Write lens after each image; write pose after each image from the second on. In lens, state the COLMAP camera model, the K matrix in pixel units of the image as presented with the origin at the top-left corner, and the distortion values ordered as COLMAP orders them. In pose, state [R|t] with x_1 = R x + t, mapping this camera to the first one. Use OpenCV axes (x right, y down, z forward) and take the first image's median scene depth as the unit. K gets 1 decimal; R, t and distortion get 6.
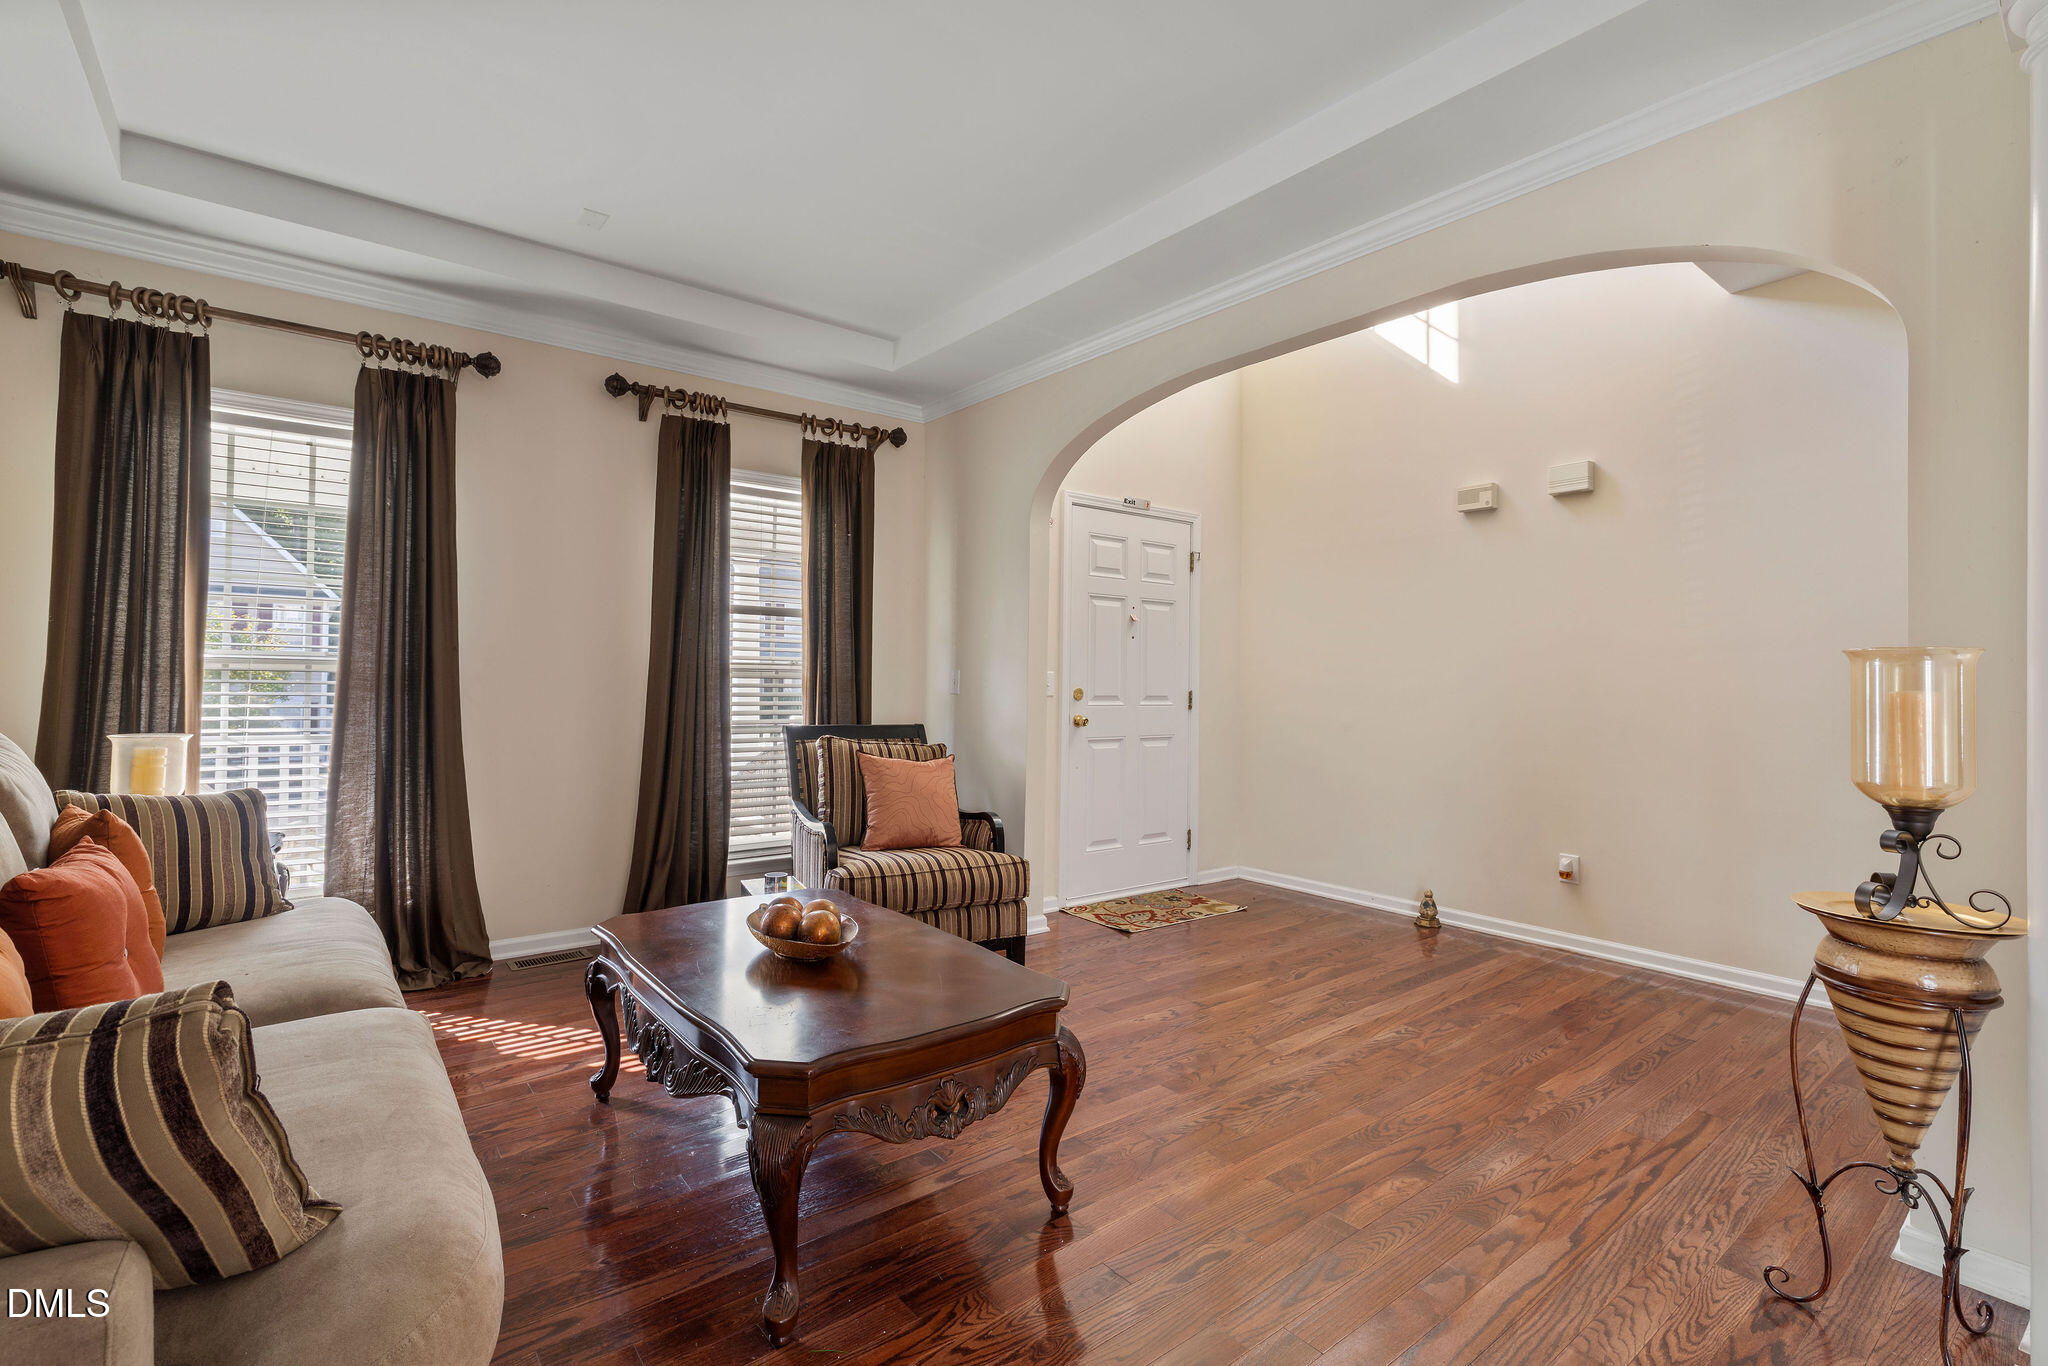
lens RADIAL K [[937.8, 0, 1023.1], [0, 937.8, 664.7], [0, 0, 1]] dist [0.000415, 0.003685]
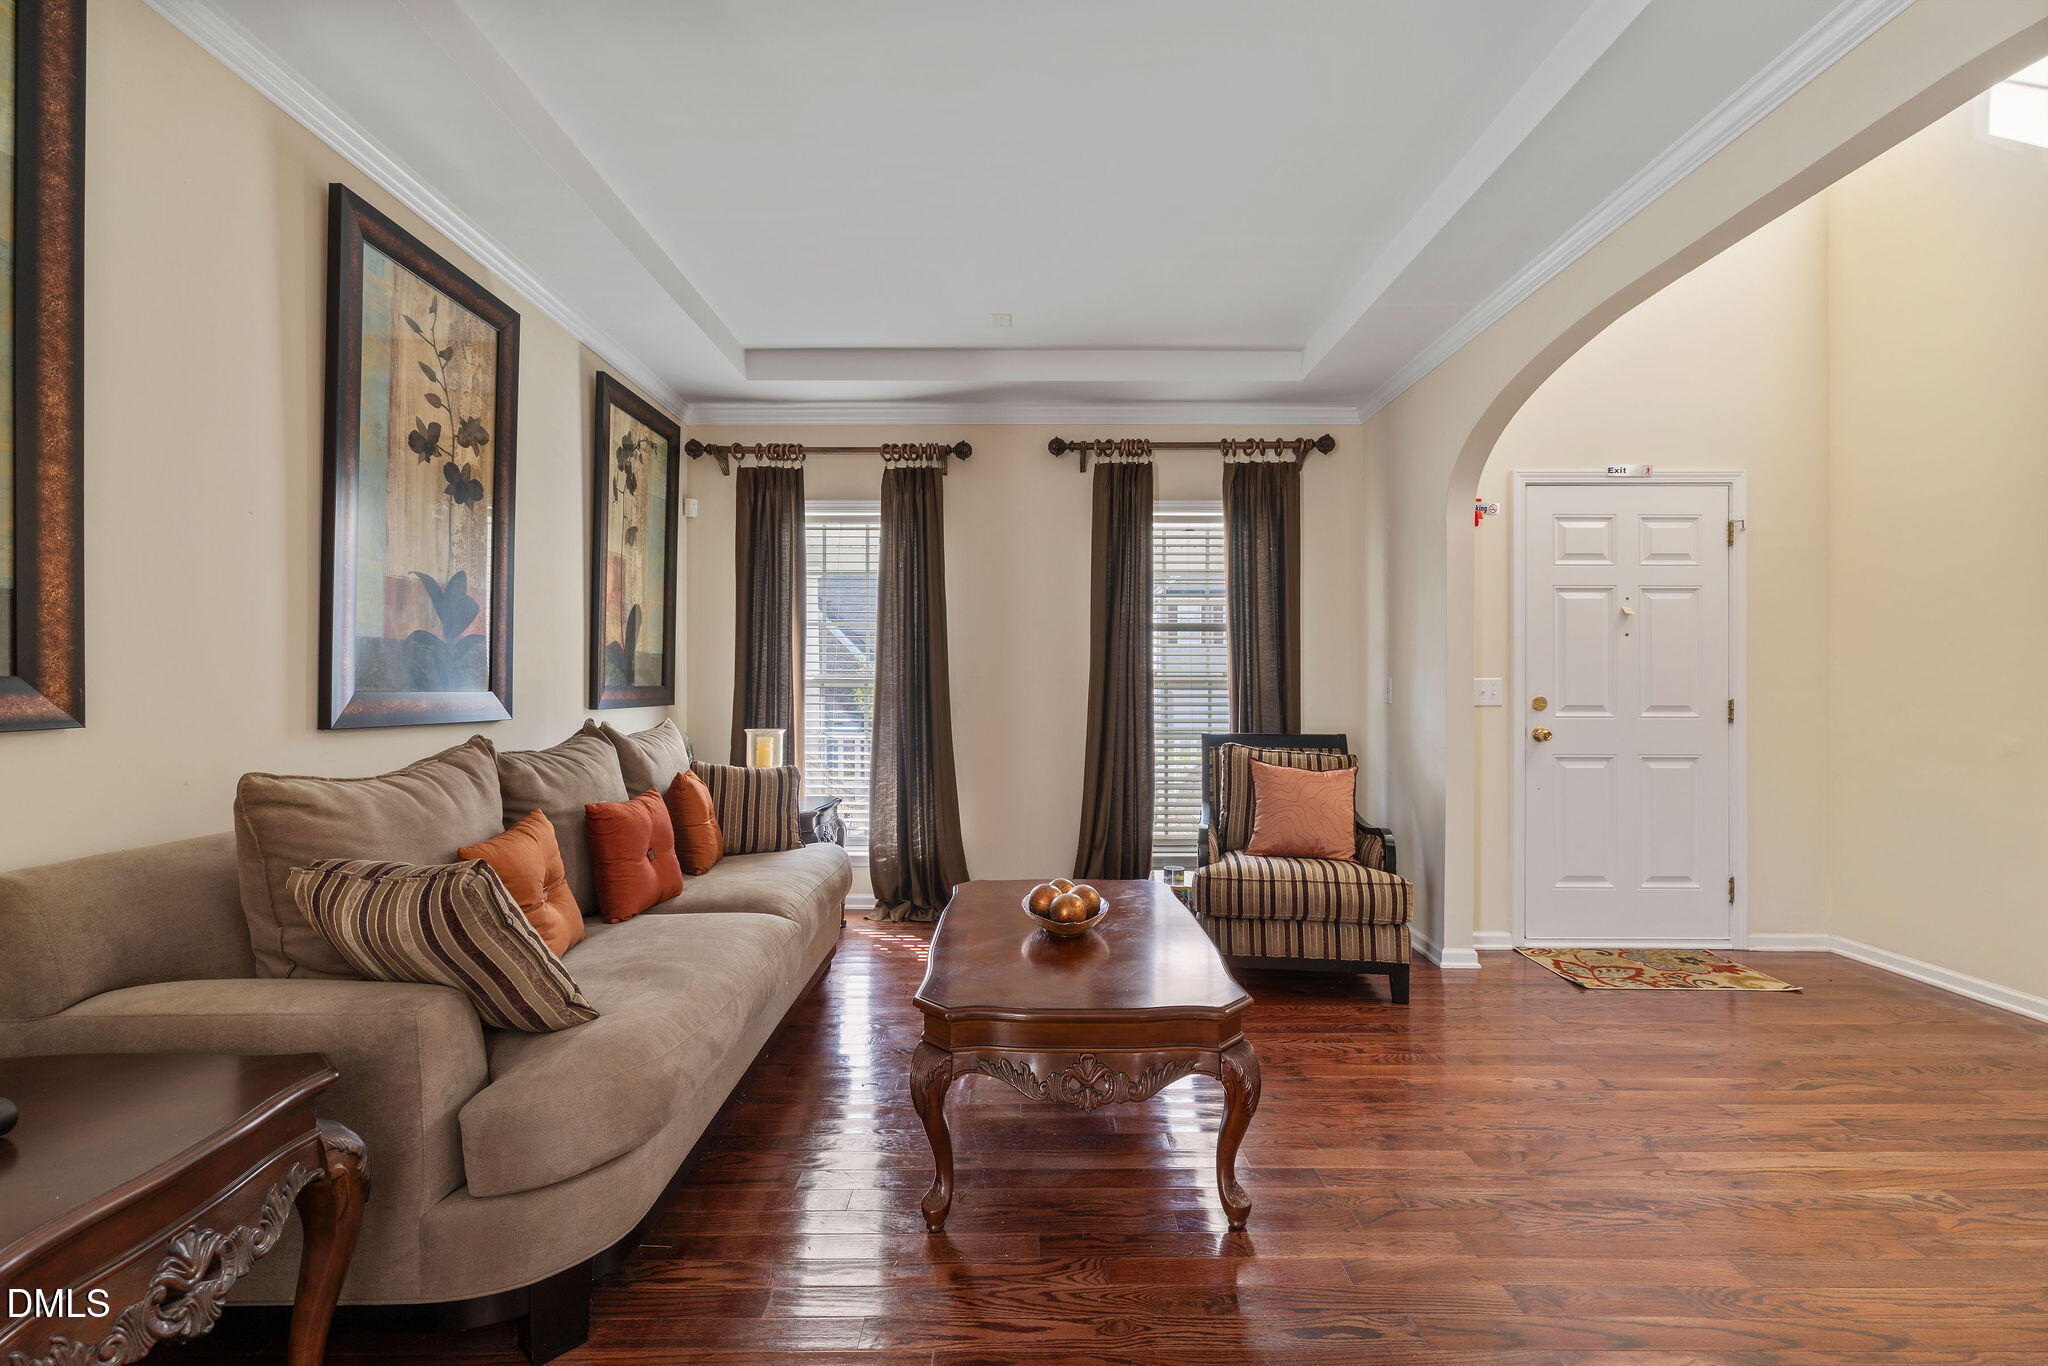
lens RADIAL K [[888.5, 0, 1000.6], [0, 888.5, 681.4], [0, 0, 1]] dist [-0.001402, 0.001138]
pose [[0.782553, -0.015503, -0.622391, 0.219162], [0.019218, 0.999815, -0.000741, 0.002536], [0.622287, -0.011381, 0.782706, 0.061105]]
